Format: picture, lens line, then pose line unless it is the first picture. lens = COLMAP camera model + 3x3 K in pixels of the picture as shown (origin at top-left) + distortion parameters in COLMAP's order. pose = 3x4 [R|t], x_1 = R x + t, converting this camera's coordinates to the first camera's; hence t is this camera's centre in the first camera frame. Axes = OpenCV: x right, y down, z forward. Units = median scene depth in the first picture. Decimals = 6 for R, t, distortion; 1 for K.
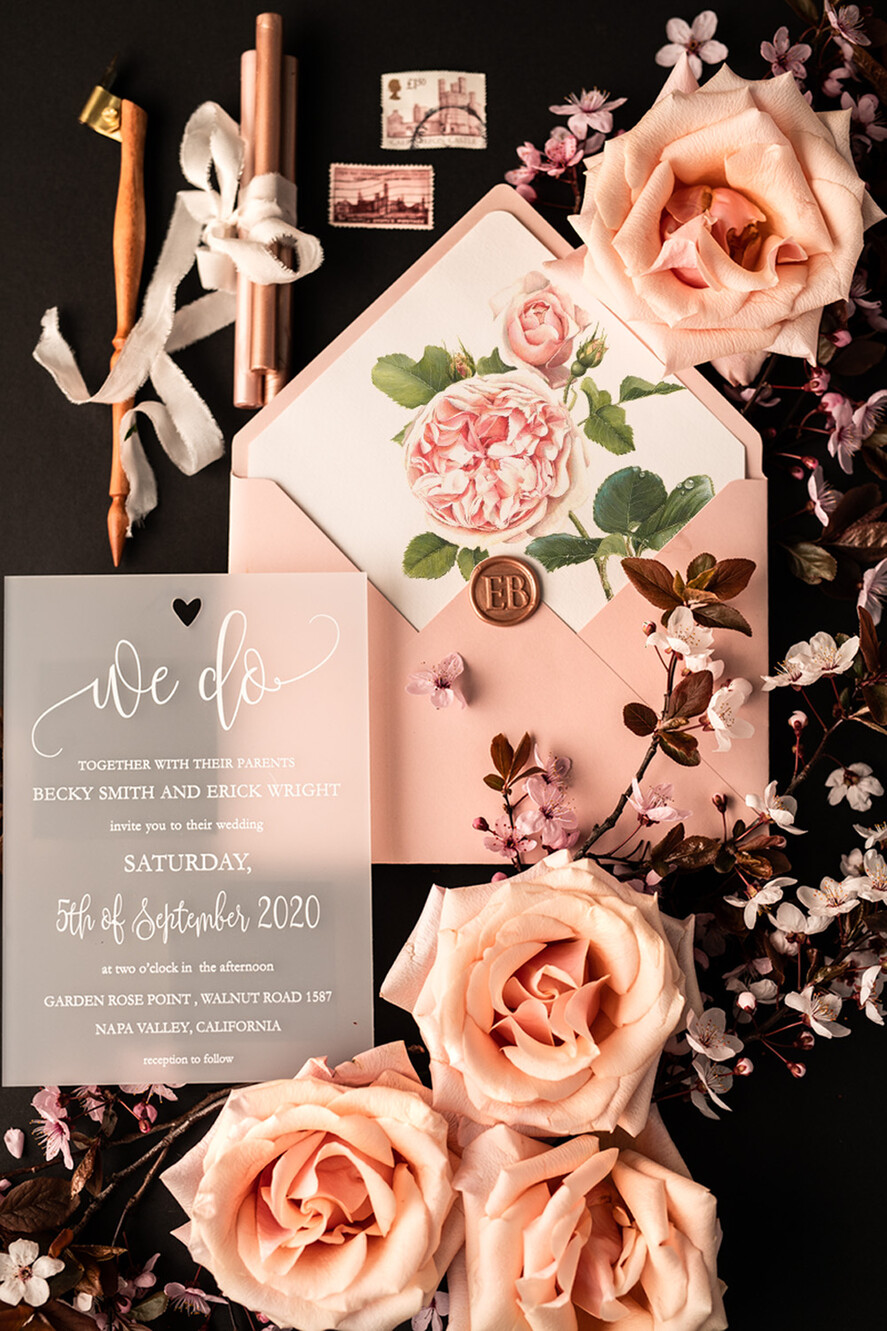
lens RADIAL K [[1900.8, 0, 444.1], [0, 1900.8, 661.8], [0, 0, 1]] dist [-0.037621, 0.000000]
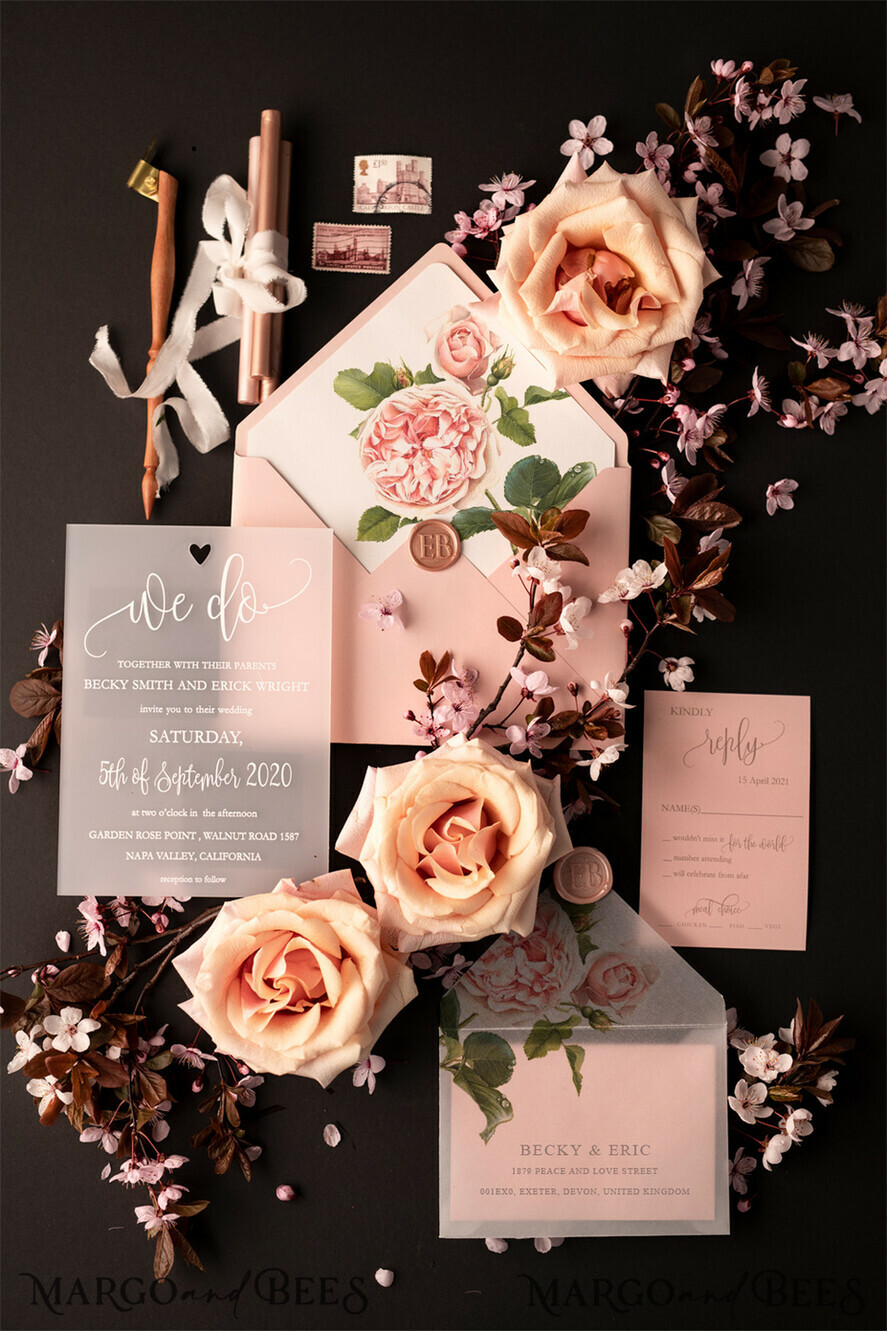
lens RADIAL K [[1900.8, 0, 440.3], [0, 1900.8, 657.9], [0, 0, 1]] dist [-0.037621, 0.000000]
pose [[0.999617, 0.026202, 0.008930, 0.027156], [-0.026314, 0.999573, 0.012696, 0.026793], [-0.008594, -0.012926, 0.999880, -0.369616]]
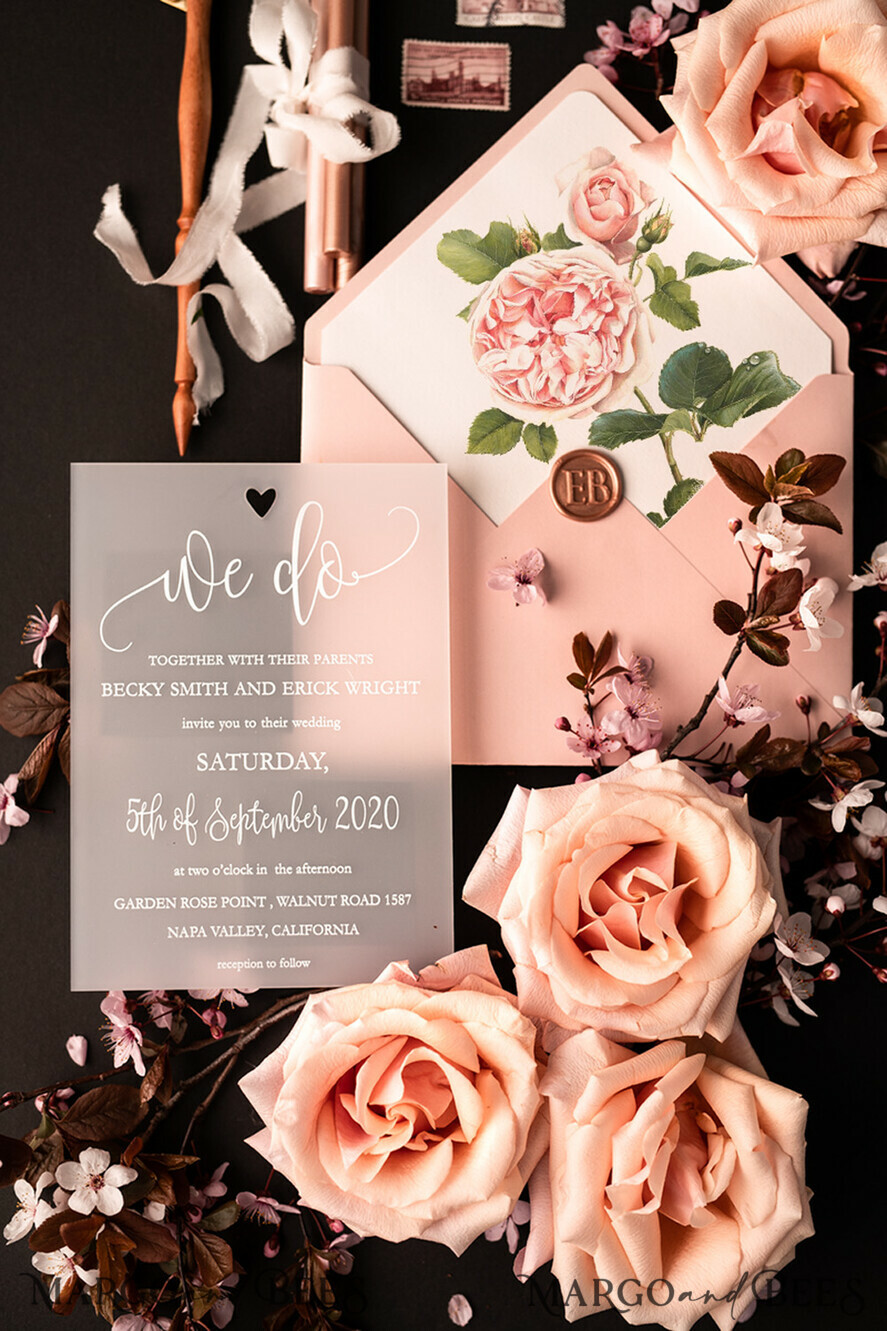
lens RADIAL K [[1900.8, 0, 439.5], [0, 1900.8, 664.5], [0, 0, 1]] dist [-0.037621, 0.000000]
pose [[0.999156, 0.007950, 0.040309, -0.084142], [-0.009395, 0.999316, 0.035777, 0.020862], [-0.039997, -0.036126, 0.998547, 0.031825]]
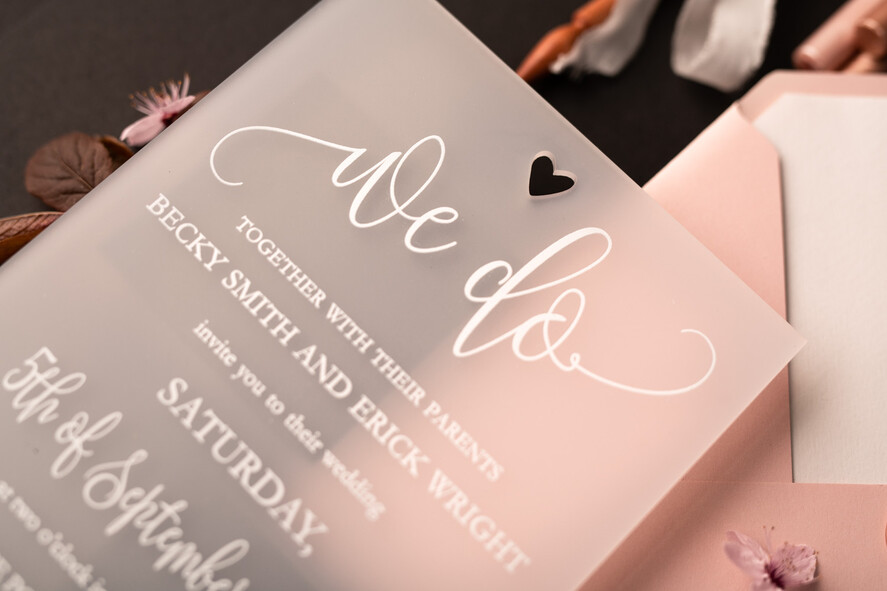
lens RADIAL K [[1266.7, 0, 435.6], [0, 1266.7, 334.4], [0, 0, 1]] dist [-0.037621, 0.000000]
pose [[0.697871, 0.690535, -0.190100, -0.049429], [-0.715582, 0.683468, -0.144267, 0.092395], [0.030306, 0.236712, 0.971107, 0.624877]]
